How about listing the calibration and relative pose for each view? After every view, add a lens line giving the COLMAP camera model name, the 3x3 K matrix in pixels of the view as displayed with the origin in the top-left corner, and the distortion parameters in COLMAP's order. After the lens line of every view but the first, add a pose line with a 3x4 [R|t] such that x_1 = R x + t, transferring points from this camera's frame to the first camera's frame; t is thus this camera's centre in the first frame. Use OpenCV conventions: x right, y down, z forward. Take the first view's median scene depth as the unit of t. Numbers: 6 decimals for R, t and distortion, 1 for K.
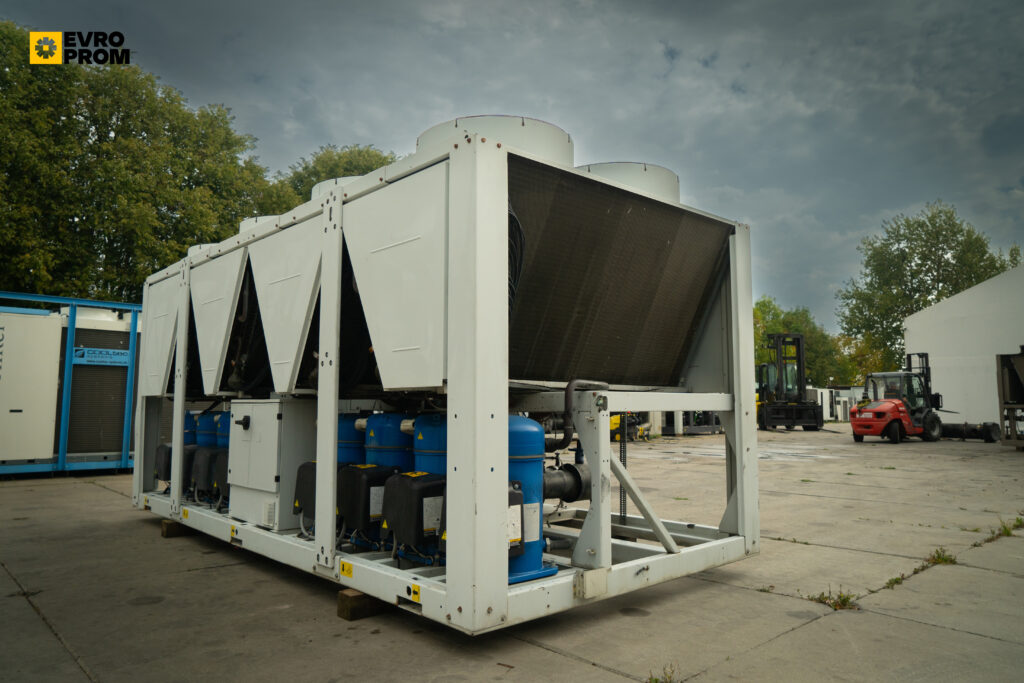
lens RADIAL K [[712.3, 0, 512.0], [0, 712.3, 341.5], [0, 0, 1]] dist [-0.027210, 0.006400]
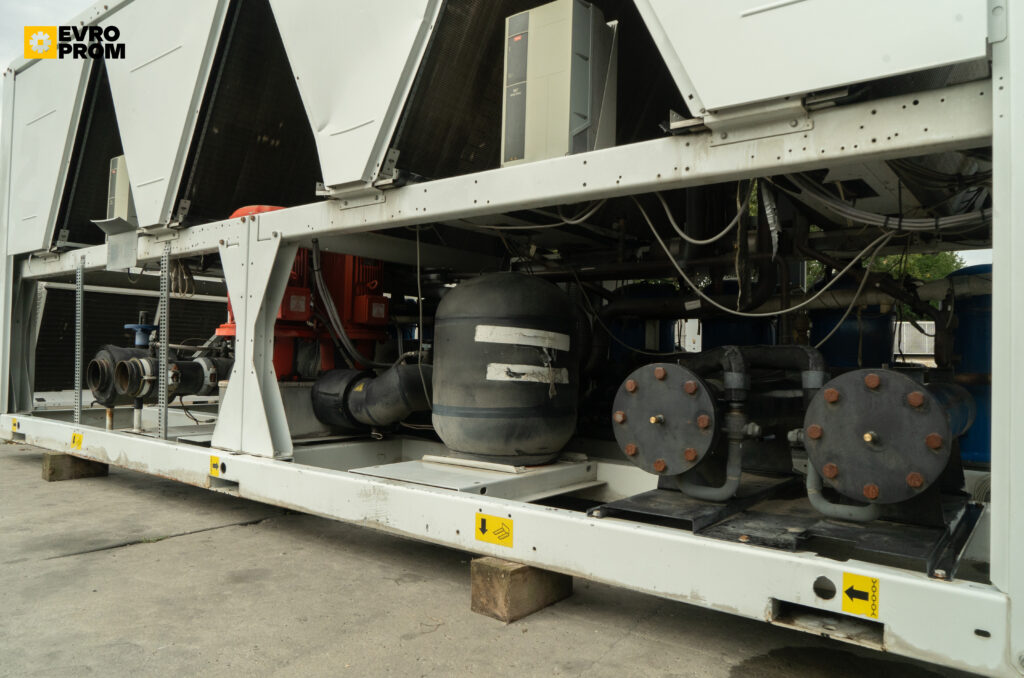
lens RADIAL K [[733.4, 0, 512.0], [0, 733.4, 339.0], [0, 0, 1]] dist [-0.003684, 0.002286]
pose [[0.987985, 0.009626, 0.154247, -0.263883], [-0.021662, 0.996831, 0.076545, 0.125156], [-0.153022, -0.078967, 0.985063, 0.431323]]
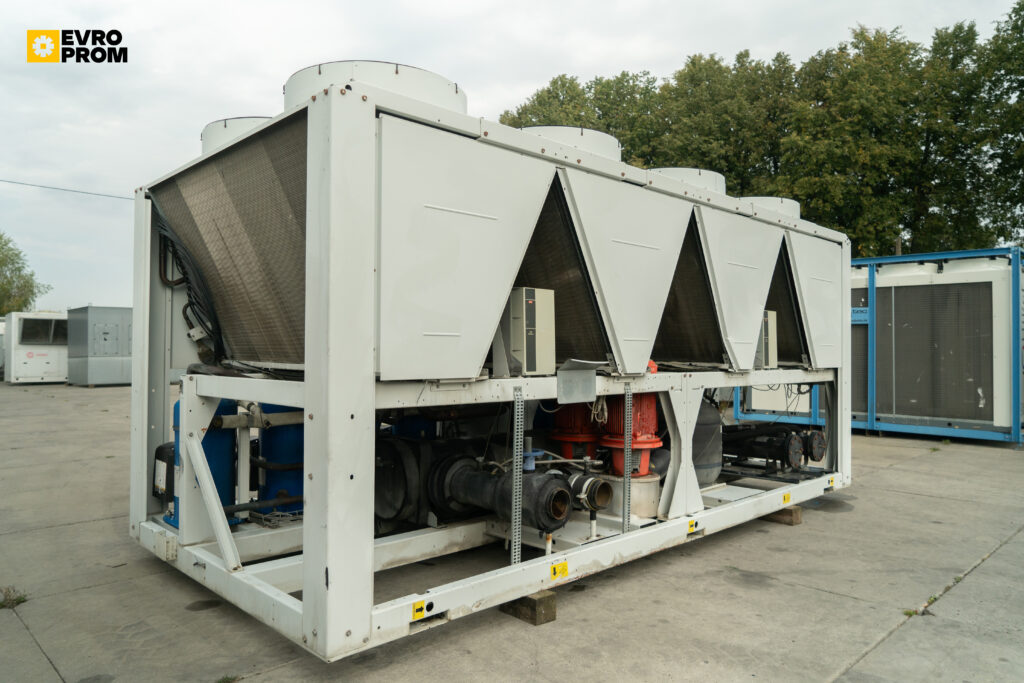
lens RADIAL K [[712.3, 0, 512.0], [0, 712.3, 341.5], [0, 0, 1]] dist [-0.027210, 0.006400]
pose [[-0.037360, 0.008316, 0.999267, -1.291230], [-0.103012, 0.994606, -0.012128, 0.071071], [-0.993978, -0.103390, -0.036302, 1.289285]]
